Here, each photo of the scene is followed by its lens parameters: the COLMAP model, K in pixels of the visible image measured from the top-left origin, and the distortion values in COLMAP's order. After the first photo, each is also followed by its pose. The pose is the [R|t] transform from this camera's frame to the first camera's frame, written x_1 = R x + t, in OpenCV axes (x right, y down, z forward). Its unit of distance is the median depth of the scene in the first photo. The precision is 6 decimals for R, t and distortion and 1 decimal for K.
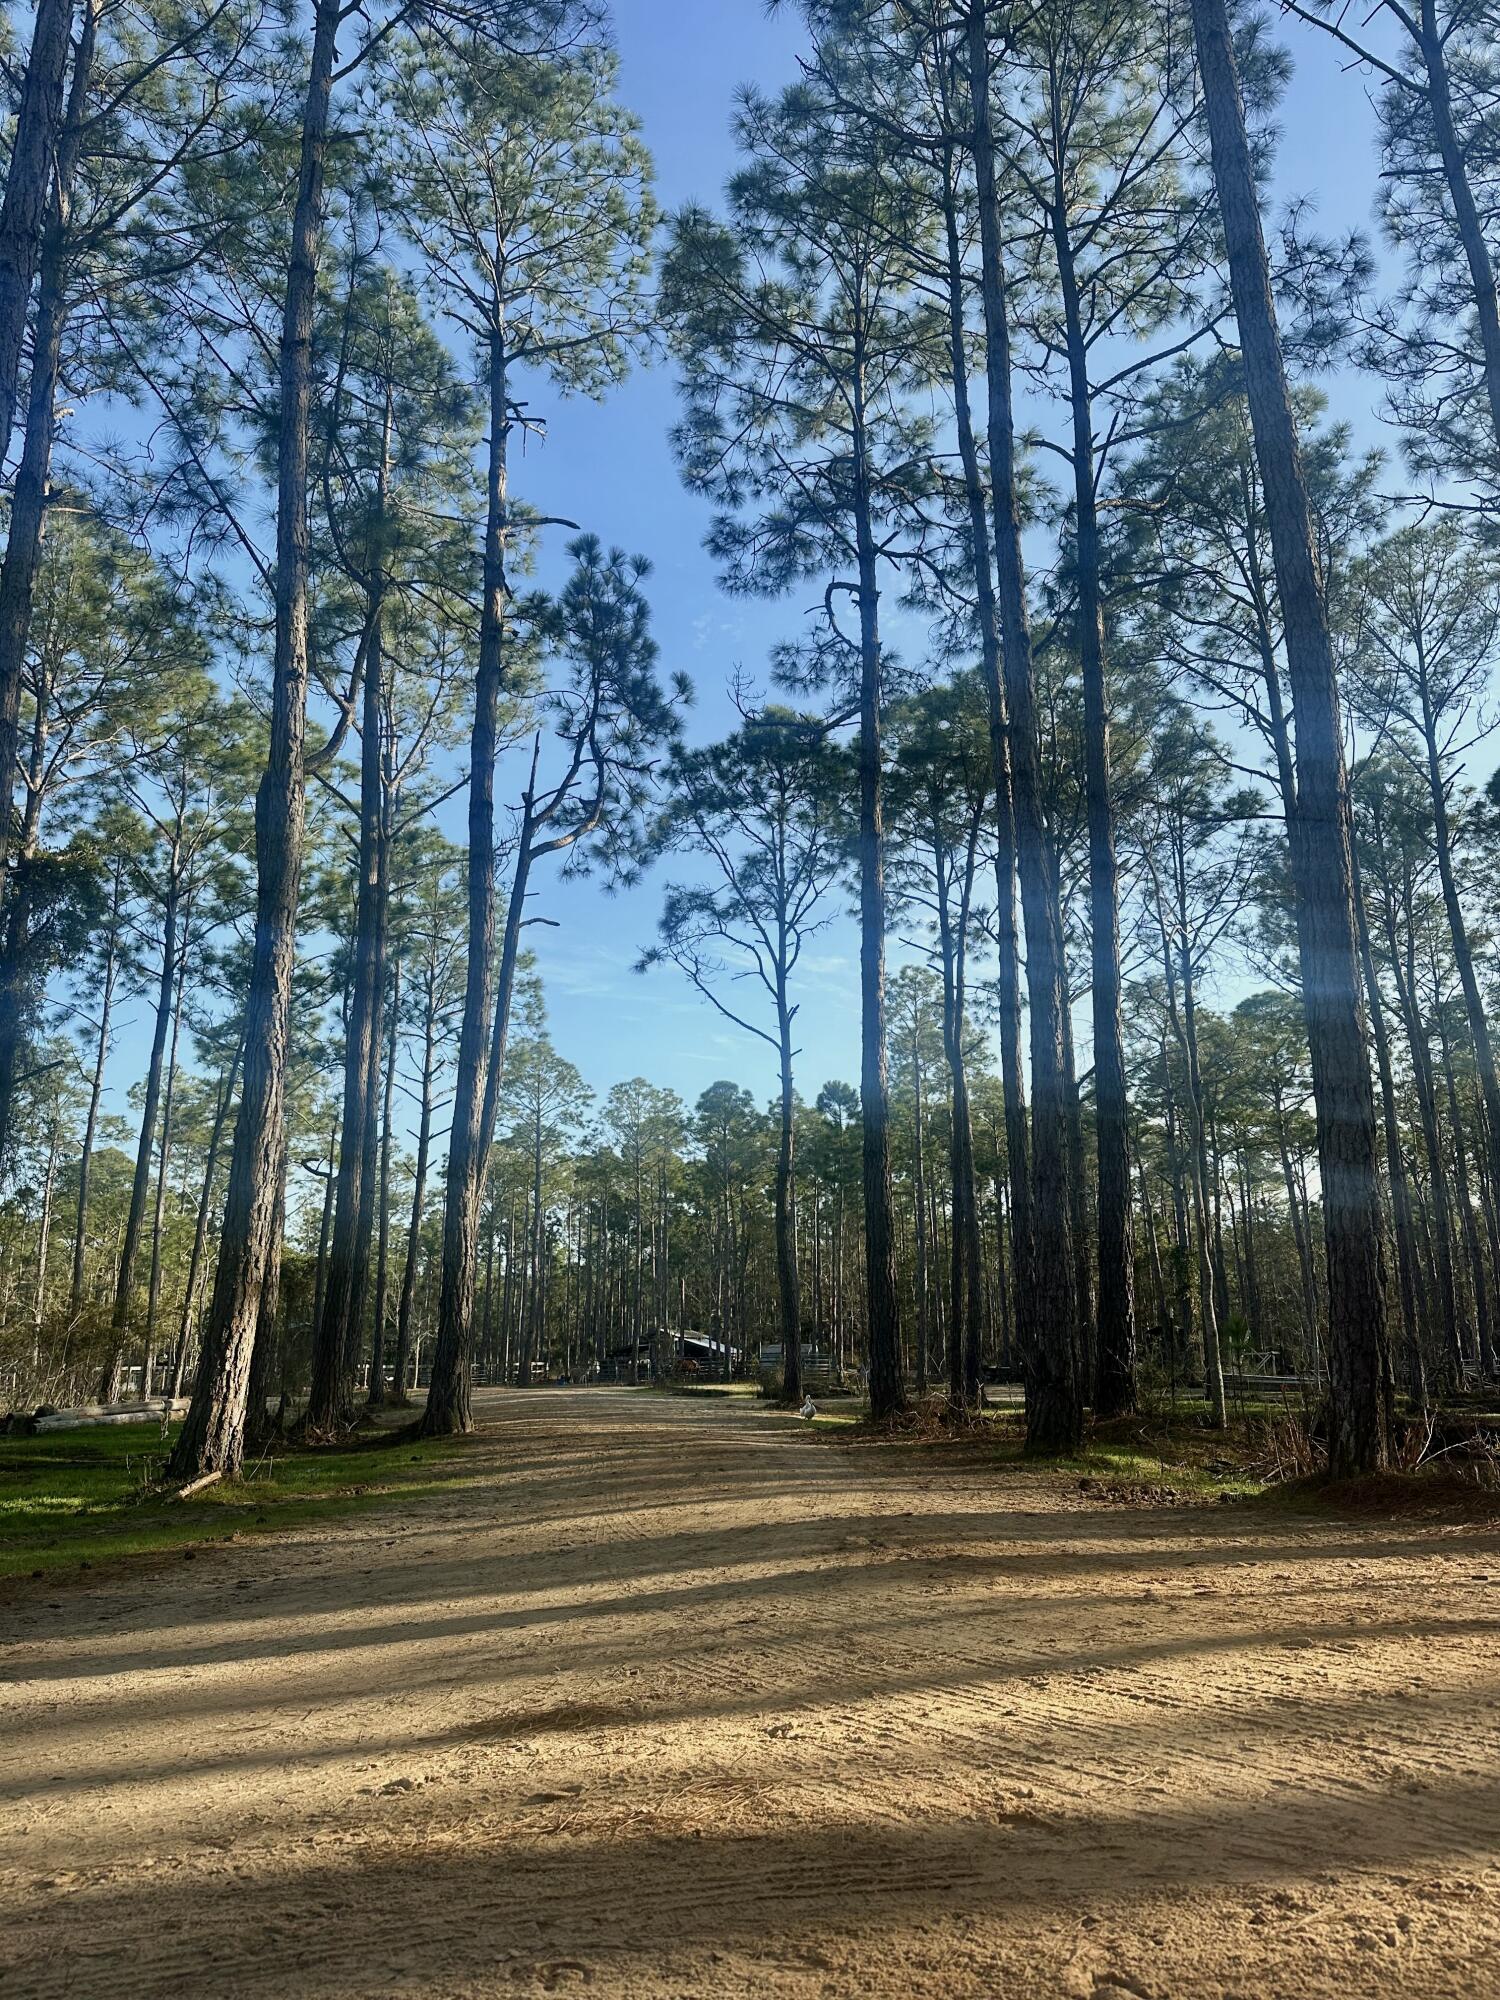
lens RADIAL K [[1394.0, 0, 759.0], [0, 1394.0, 1000.5], [0, 0, 1]] dist [0.065322, -0.073627]
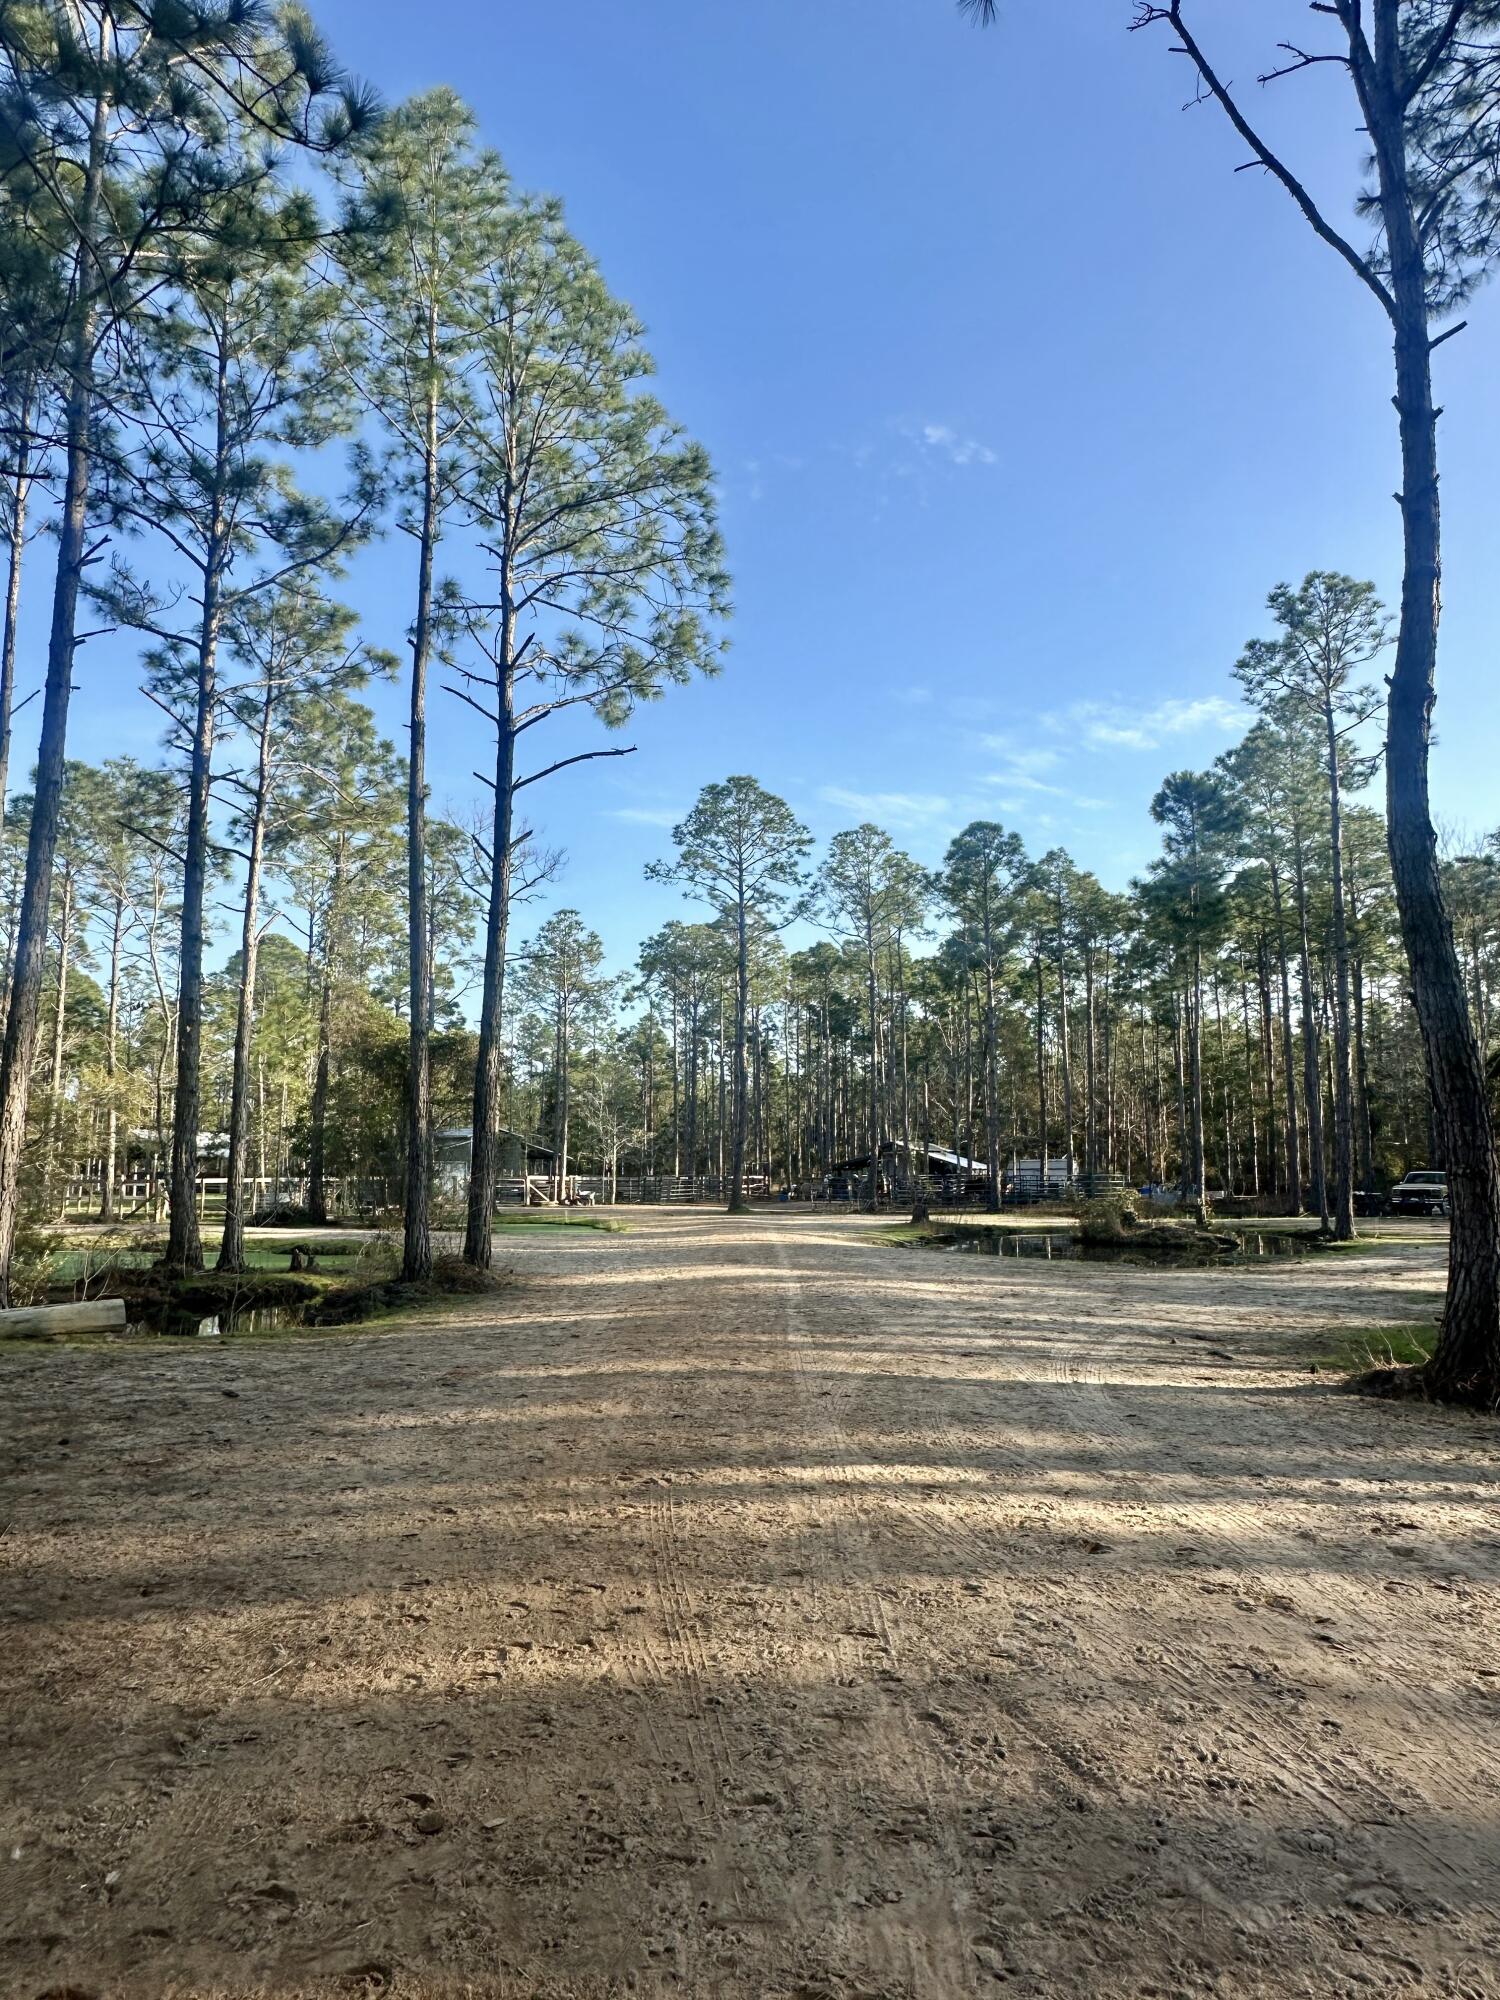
lens RADIAL K [[1285.8, 0, 750.0], [0, 1285.8, 1000.0], [0, 0, 1]] dist [0.000277, -0.000004]
pose [[0.986863, -0.013167, -0.161021, -0.073384], [0.032579, 0.992418, 0.118513, 0.127272], [0.158240, -0.122202, 0.979810, 0.547984]]
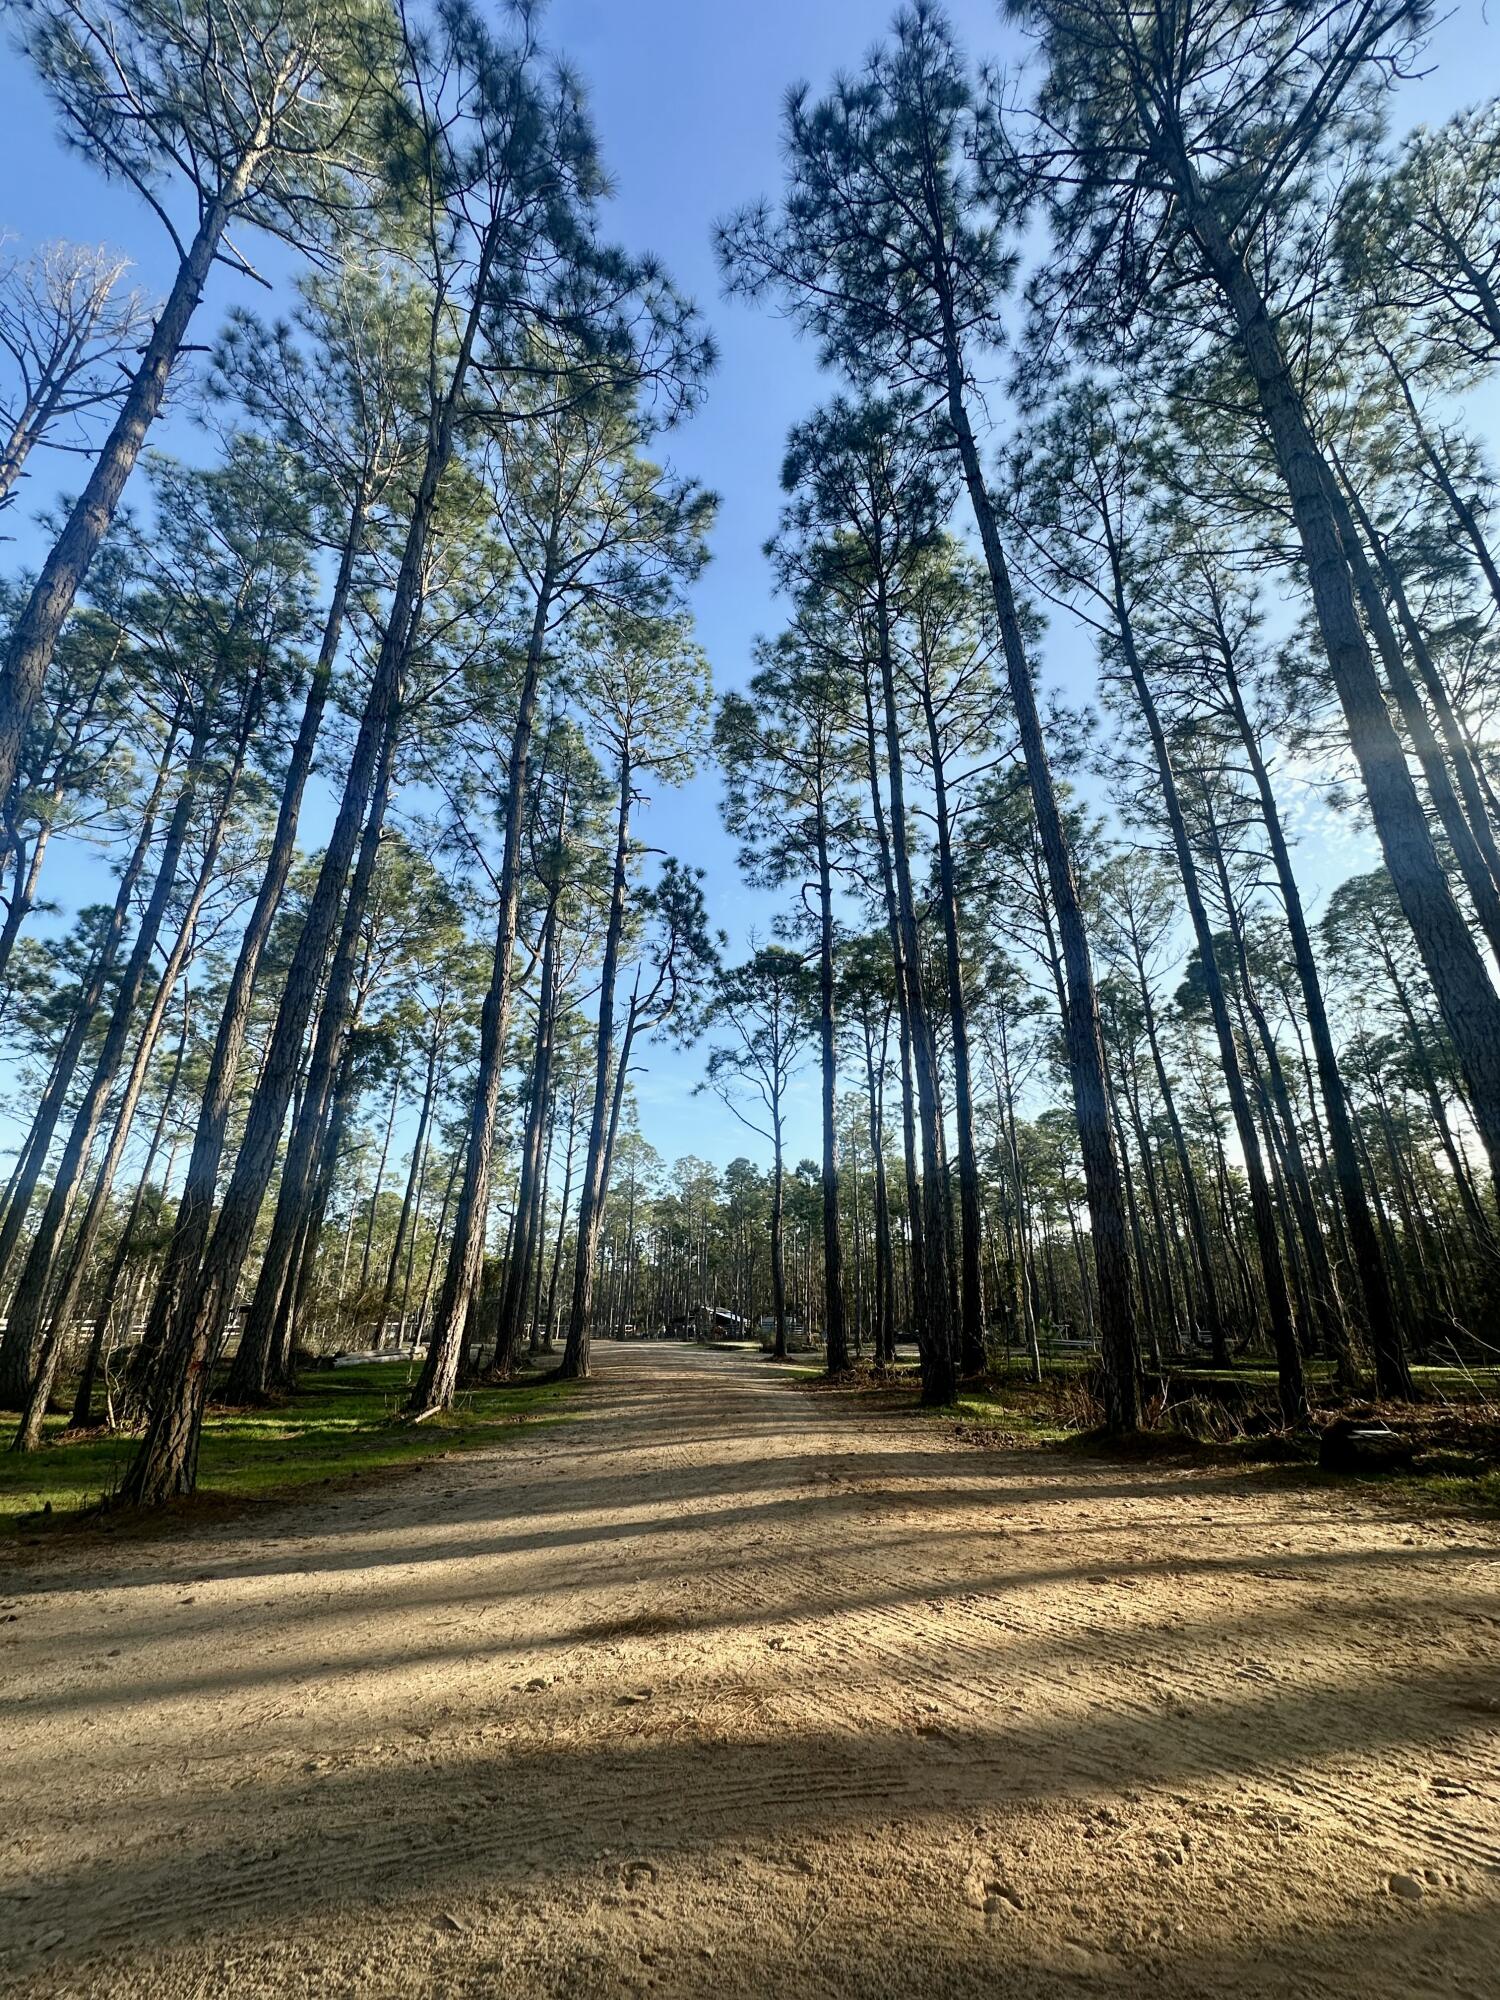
lens RADIAL K [[795.8, 0, 750.0], [0, 795.8, 1000.0], [0, 0, 1]] dist [-0.001276, -0.000782]
pose [[0.999815, 0.009760, -0.016594, -0.000991], [-0.011864, 0.991195, -0.131874, -0.011992], [0.015161, 0.132046, 0.991128, 0.001802]]
